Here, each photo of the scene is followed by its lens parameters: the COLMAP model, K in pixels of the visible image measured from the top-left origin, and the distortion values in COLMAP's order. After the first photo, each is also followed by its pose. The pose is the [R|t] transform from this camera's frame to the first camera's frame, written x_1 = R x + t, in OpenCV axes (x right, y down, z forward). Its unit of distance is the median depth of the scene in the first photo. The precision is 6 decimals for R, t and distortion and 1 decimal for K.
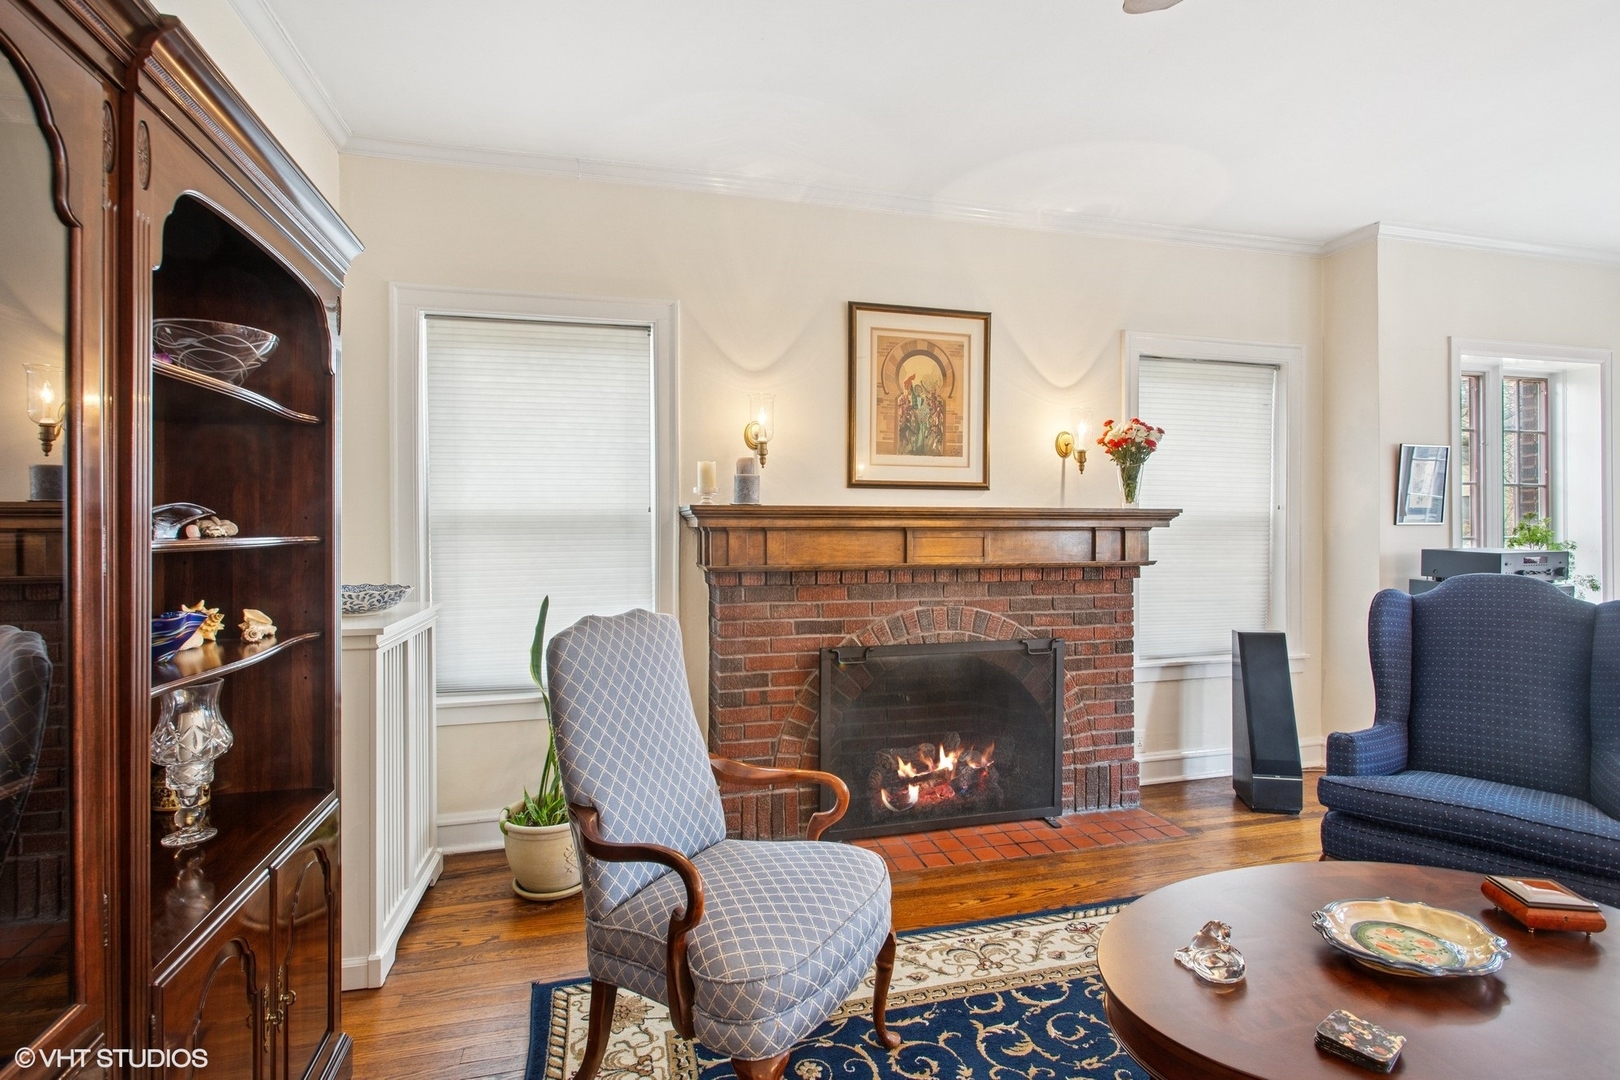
lens RADIAL K [[782.0, 0, 803.7], [0, 782.0, 529.2], [0, 0, 1]] dist [-0.007710, 0.001460]
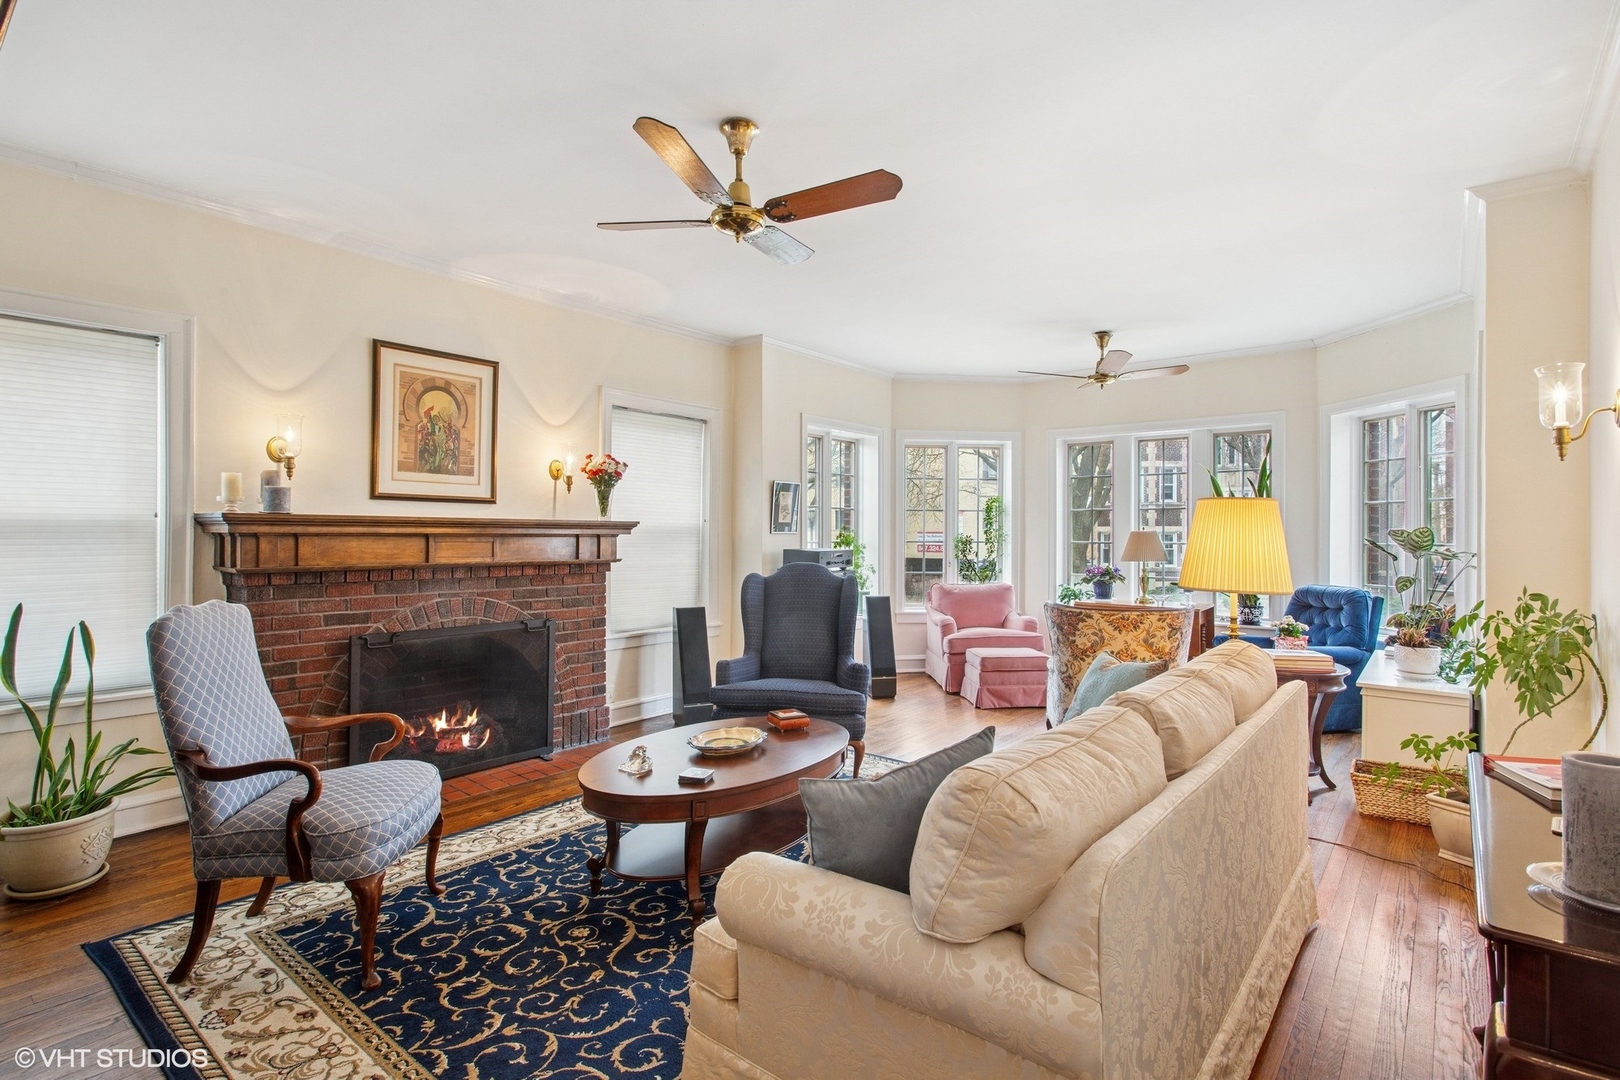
lens RADIAL K [[782.0, 0, 802.2], [0, 782.0, 531.3], [0, 0, 1]] dist [-0.007710, 0.001460]
pose [[0.805703, 0.007074, 0.592278, -0.119291], [-0.005266, 0.999975, -0.004779, -0.003341], [-0.592296, 0.000732, 0.805720, -0.326862]]
